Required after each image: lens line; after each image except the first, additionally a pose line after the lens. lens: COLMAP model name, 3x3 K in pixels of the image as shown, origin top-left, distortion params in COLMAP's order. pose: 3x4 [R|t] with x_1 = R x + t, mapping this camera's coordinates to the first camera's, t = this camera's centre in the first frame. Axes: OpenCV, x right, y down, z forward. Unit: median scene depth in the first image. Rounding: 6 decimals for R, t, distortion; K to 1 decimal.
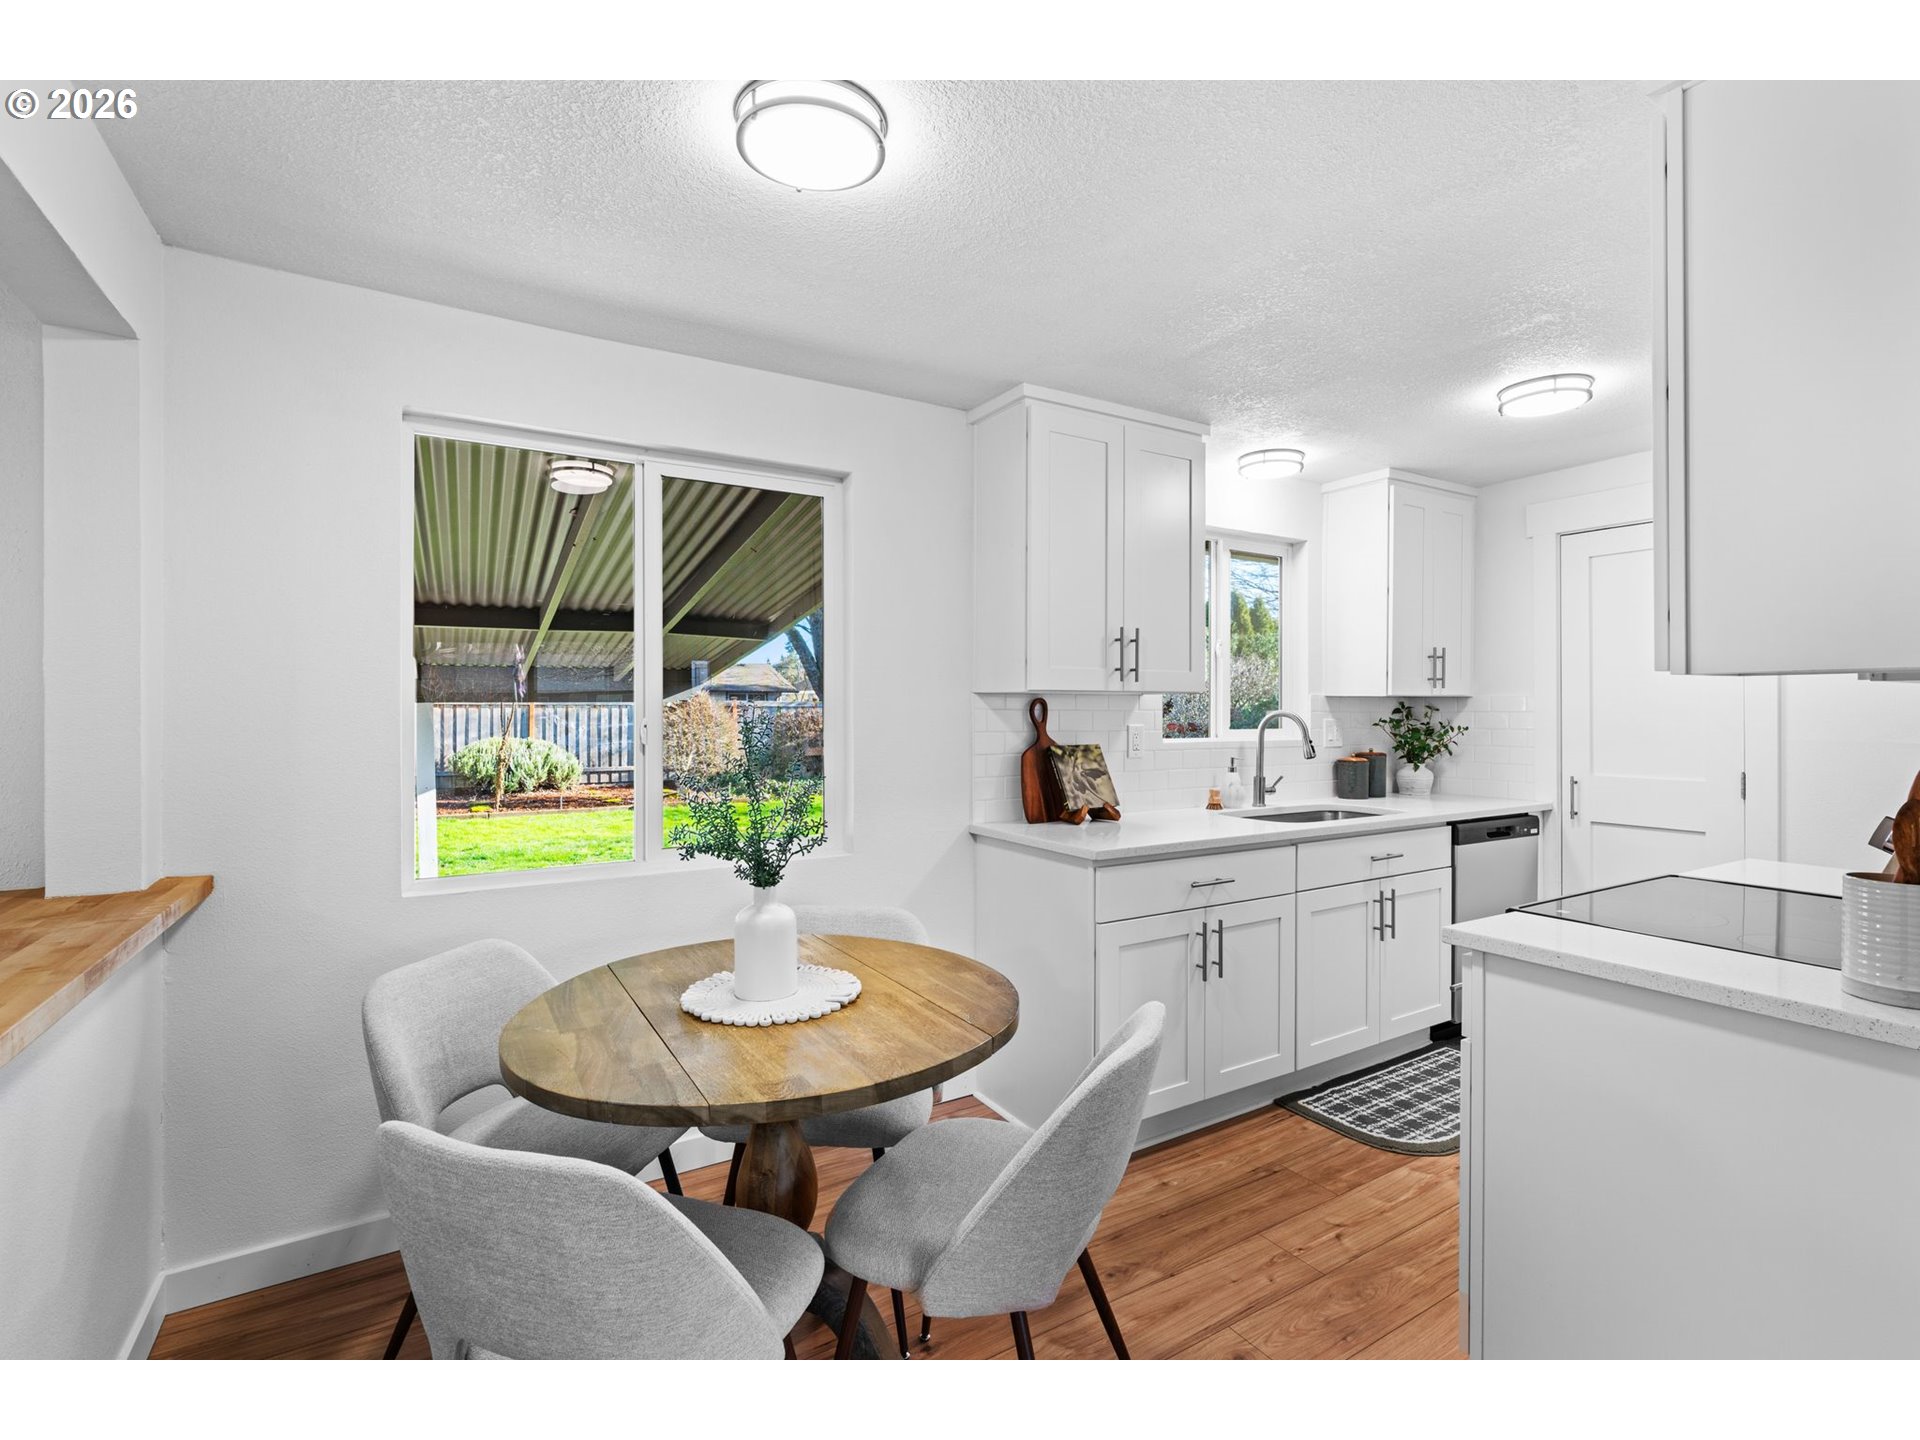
lens RADIAL K [[881.0, 0, 969.6], [0, 881.0, 710.2], [0, 0, 1]] dist [-0.005858, 0.000001]
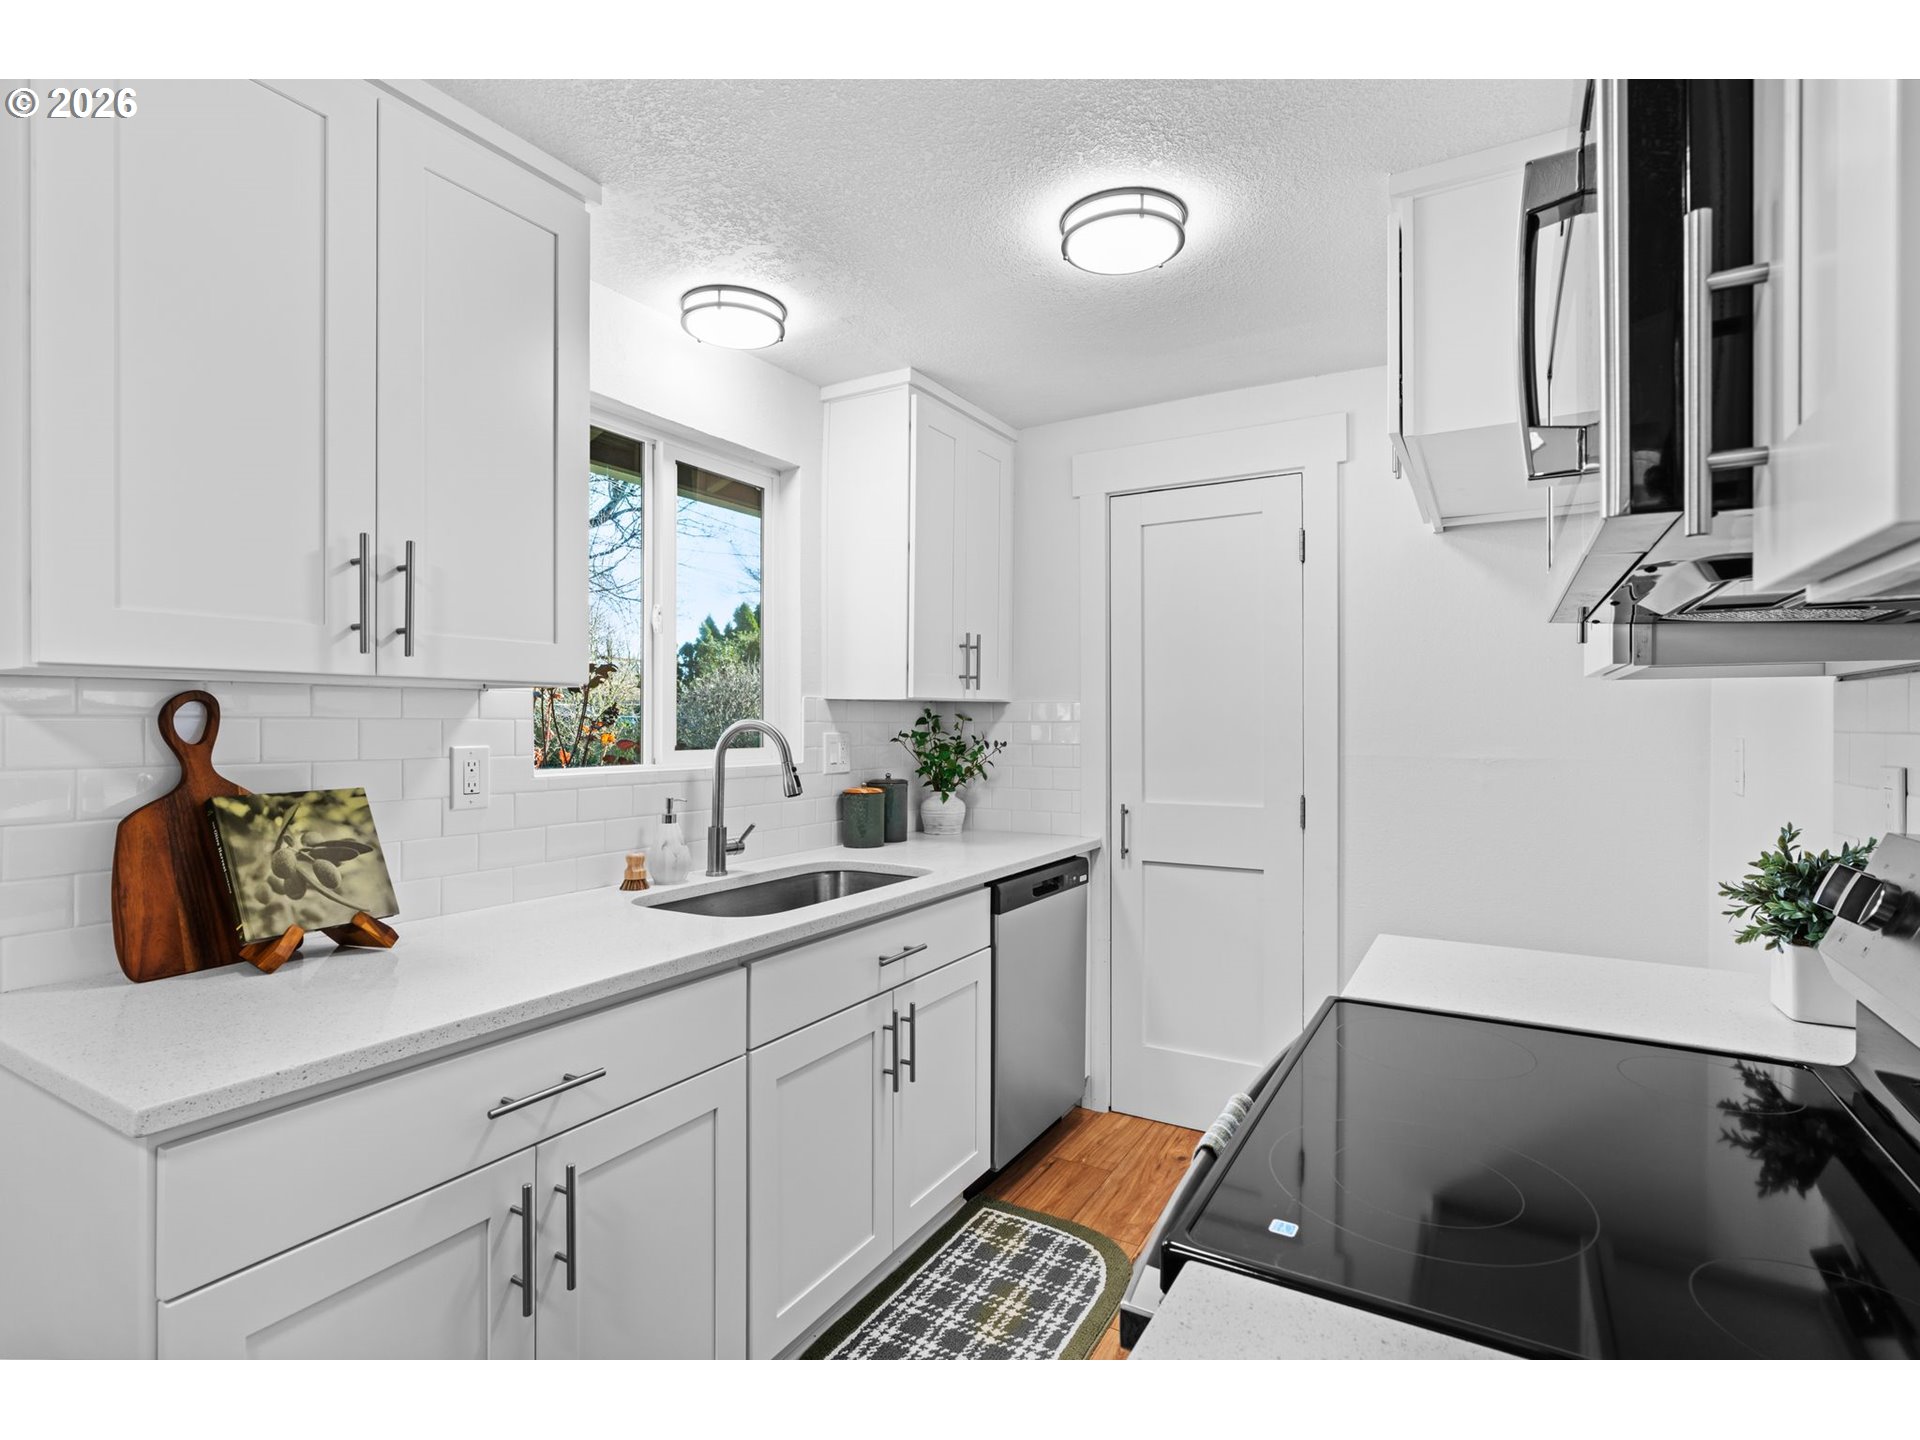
lens RADIAL K [[922.1, 0, 961.8], [0, 922.1, 719.0], [0, 0, 1]] dist [0.000241, 0.000058]
pose [[0.883373, 0.001658, 0.468668, 0.187682], [-0.000242, 0.999995, -0.003081, 0.002028], [-0.468671, 0.002609, 0.883369, 0.368964]]
